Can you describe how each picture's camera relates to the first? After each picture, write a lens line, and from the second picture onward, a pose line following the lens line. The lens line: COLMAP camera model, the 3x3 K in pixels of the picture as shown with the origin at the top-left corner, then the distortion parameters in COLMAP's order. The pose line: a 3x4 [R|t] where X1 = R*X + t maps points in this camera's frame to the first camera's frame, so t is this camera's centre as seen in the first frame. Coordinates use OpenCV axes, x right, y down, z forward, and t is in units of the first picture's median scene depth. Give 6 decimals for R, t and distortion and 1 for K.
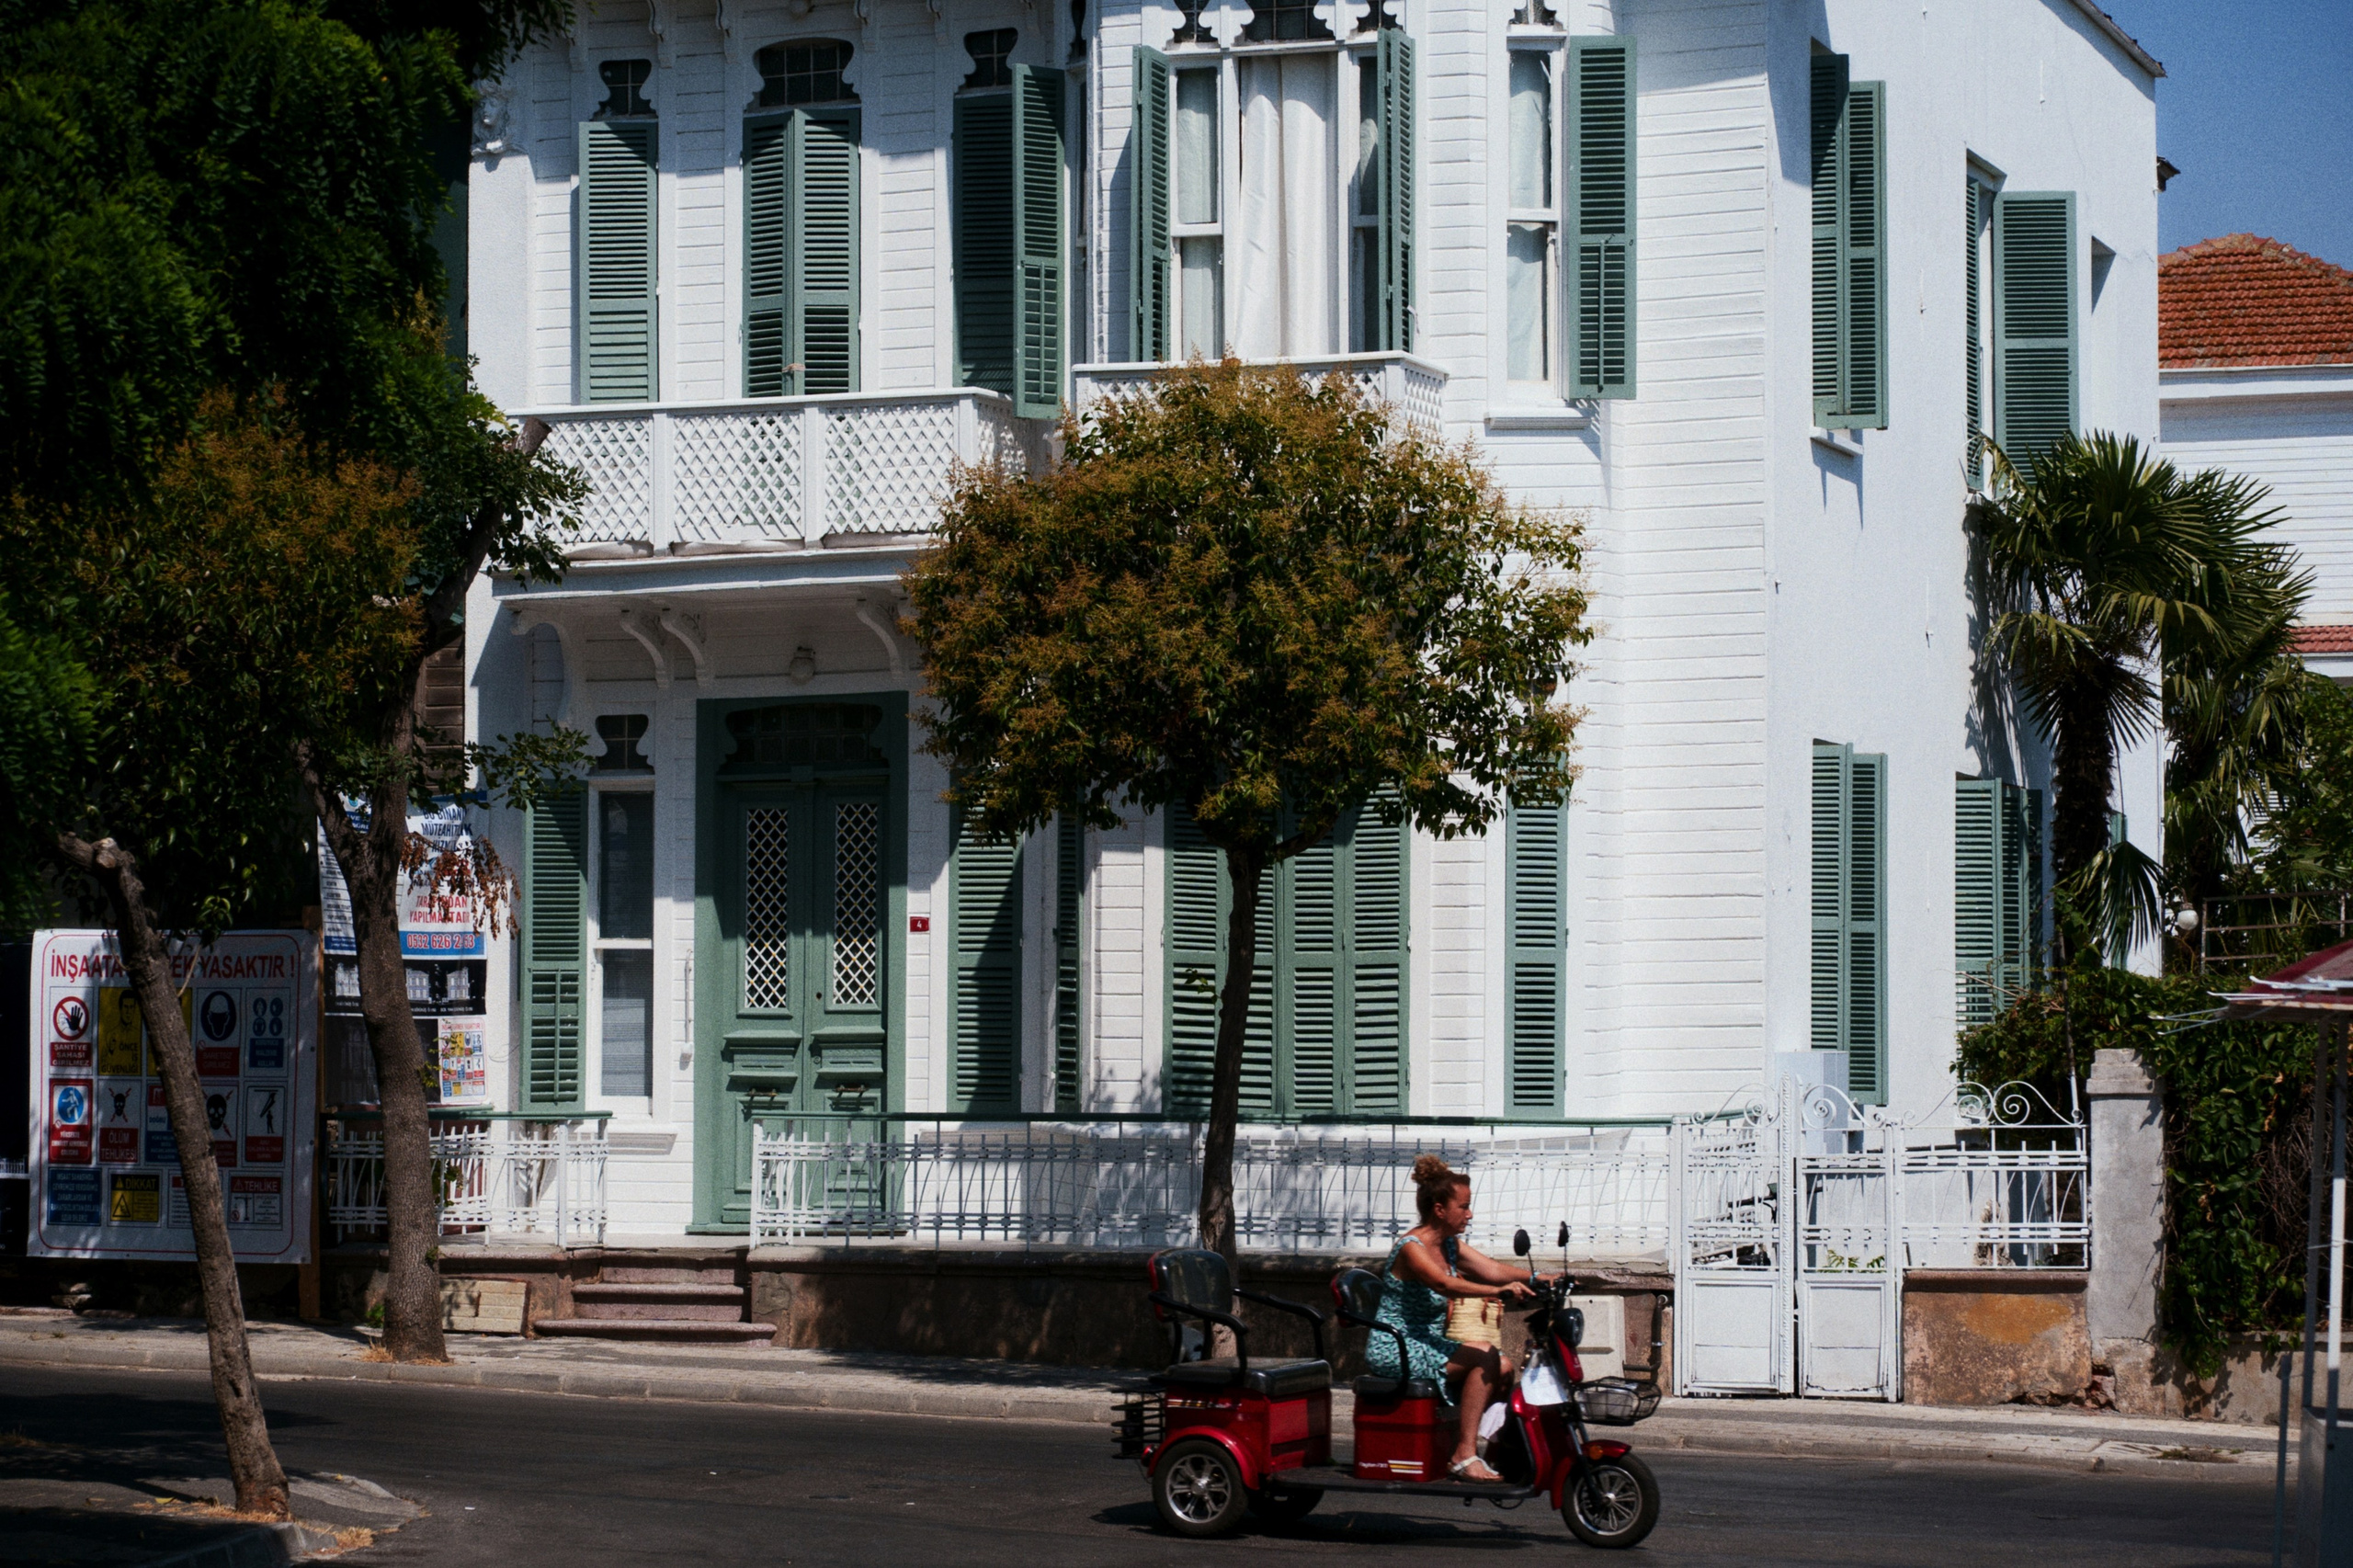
lens RADIAL K [[5576.7, 0, 1176.5], [0, 5576.7, 784.0], [0, 0, 1]] dist [0.092655, -2.308805]
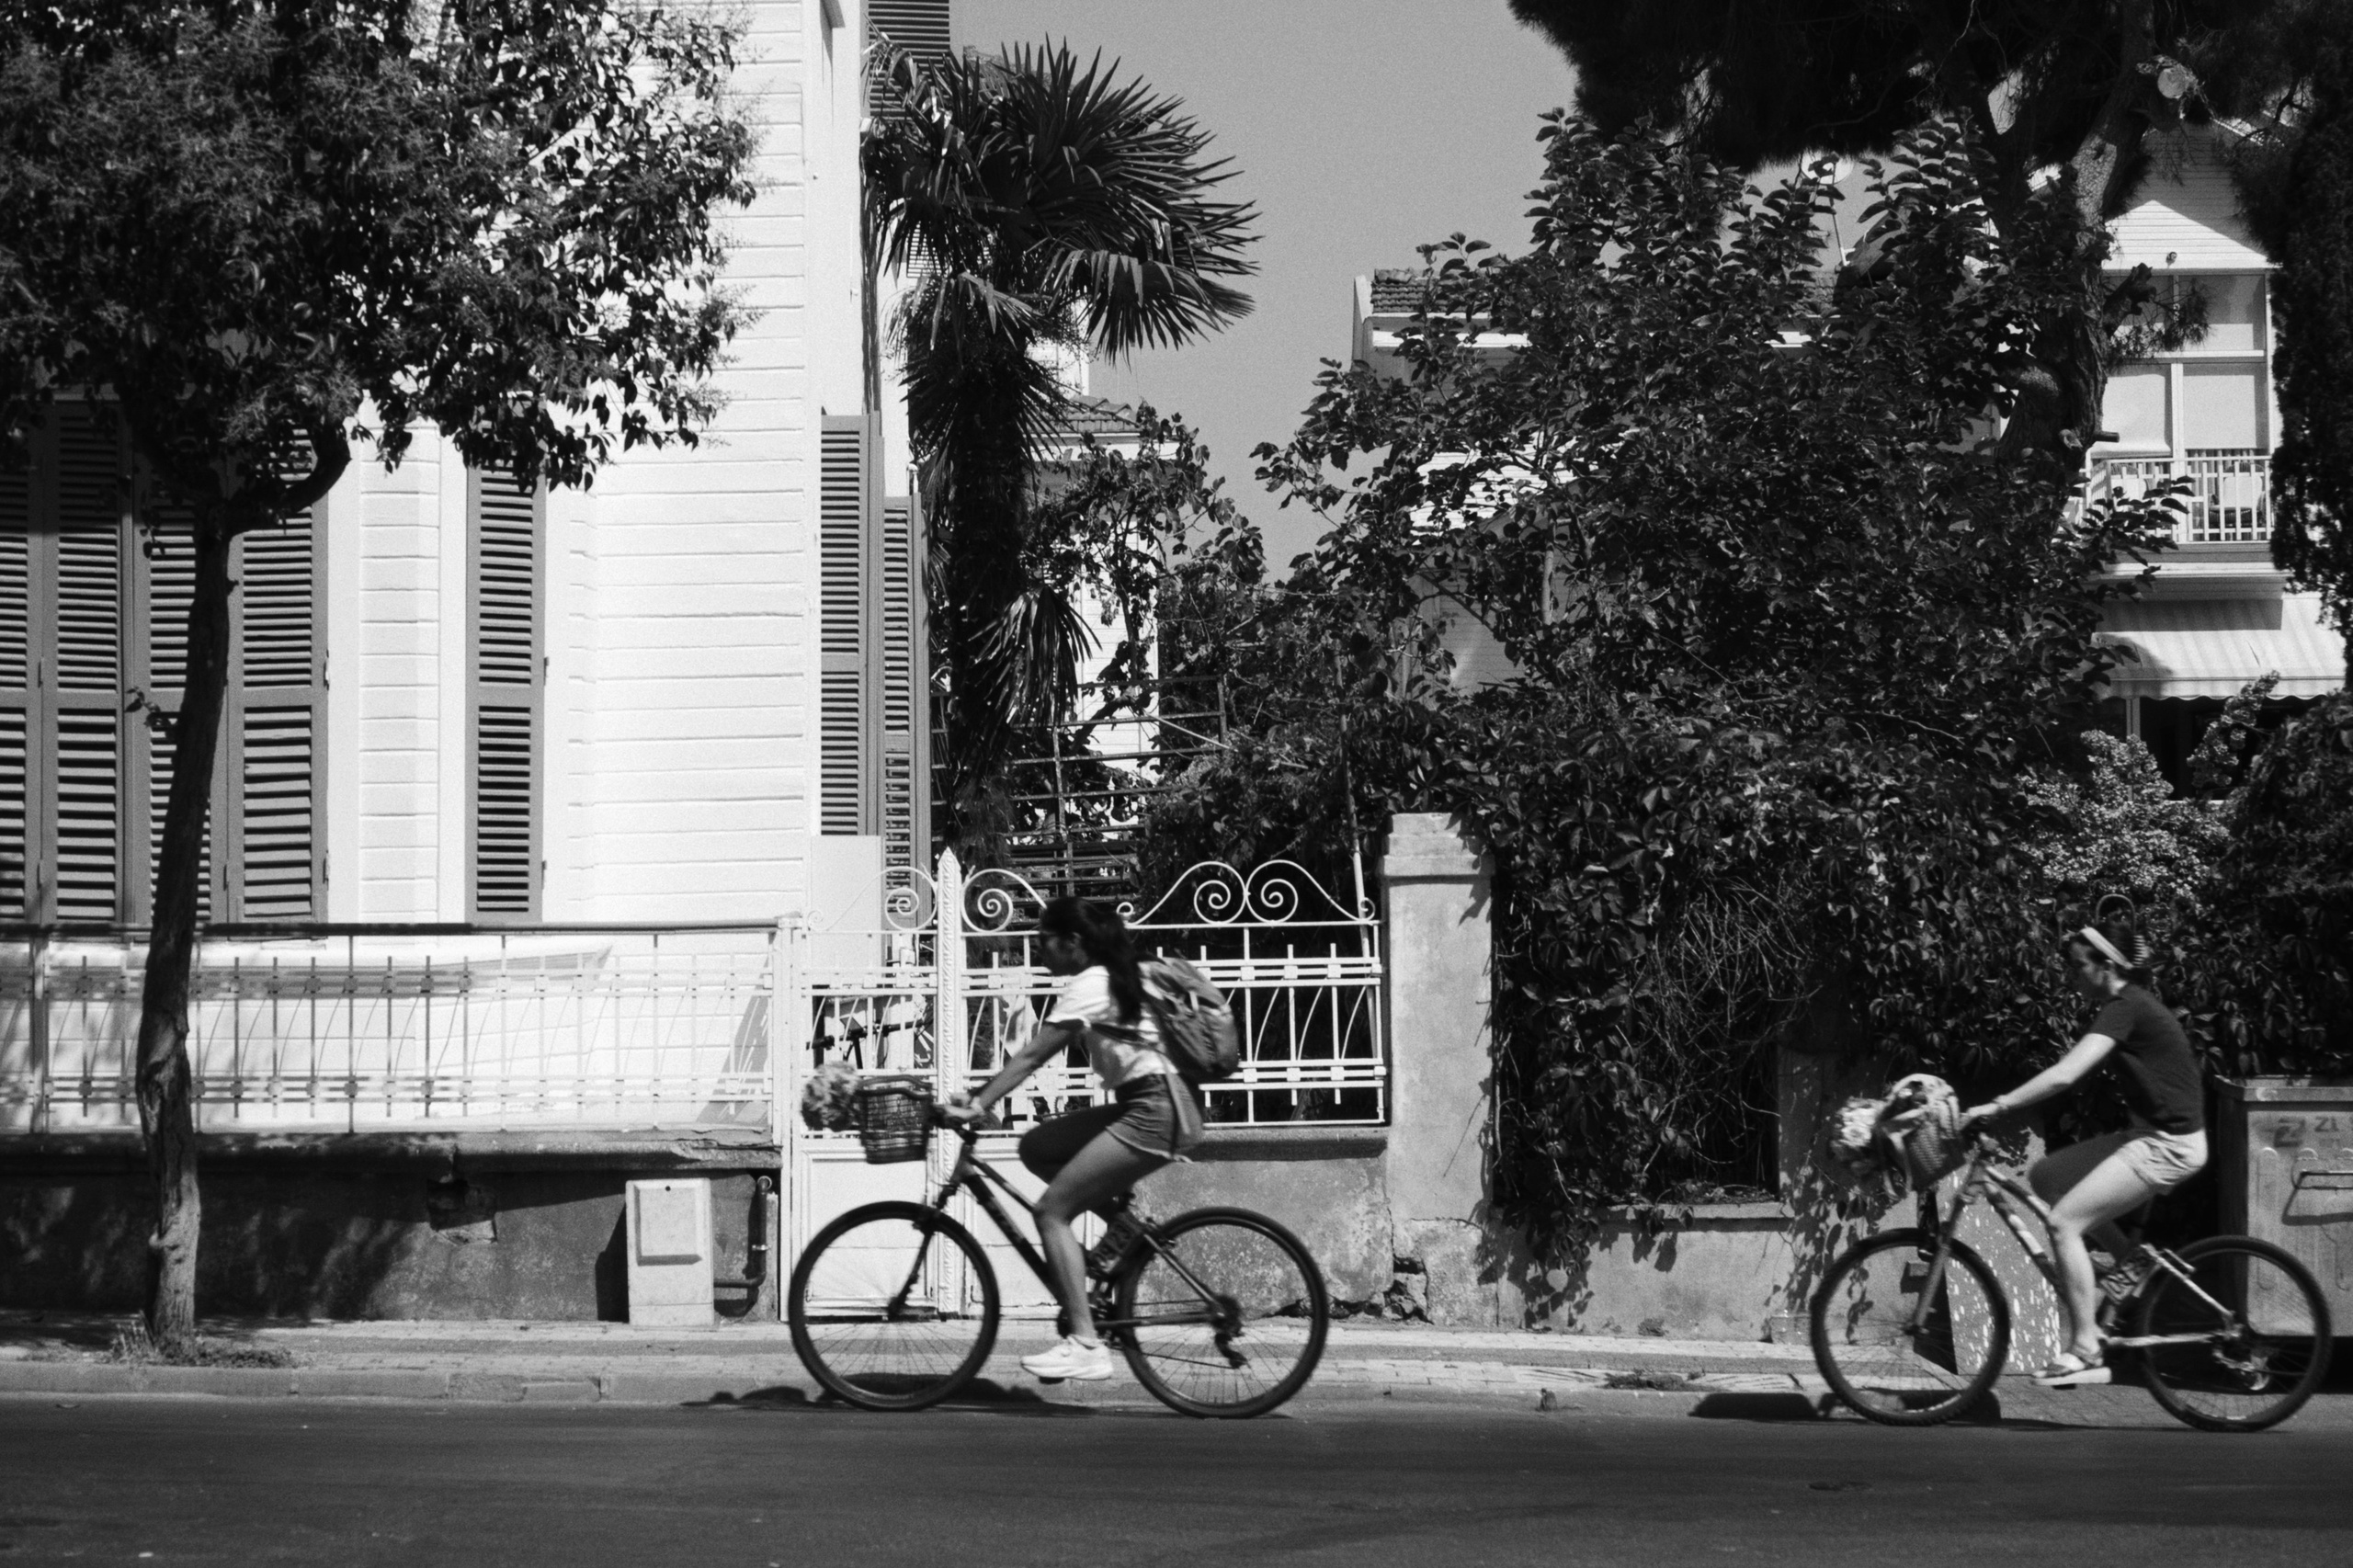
lens RADIAL K [[5576.7, 0, 1176.5], [0, 5576.7, 784.0], [0, 0, 1]] dist [0.092655, -2.308805]
pose [[0.929293, 0.000763, 0.369343, -0.123383], [-0.006741, 0.999866, 0.014894, 0.033419], [-0.369282, -0.016331, 0.929174, 0.351503]]
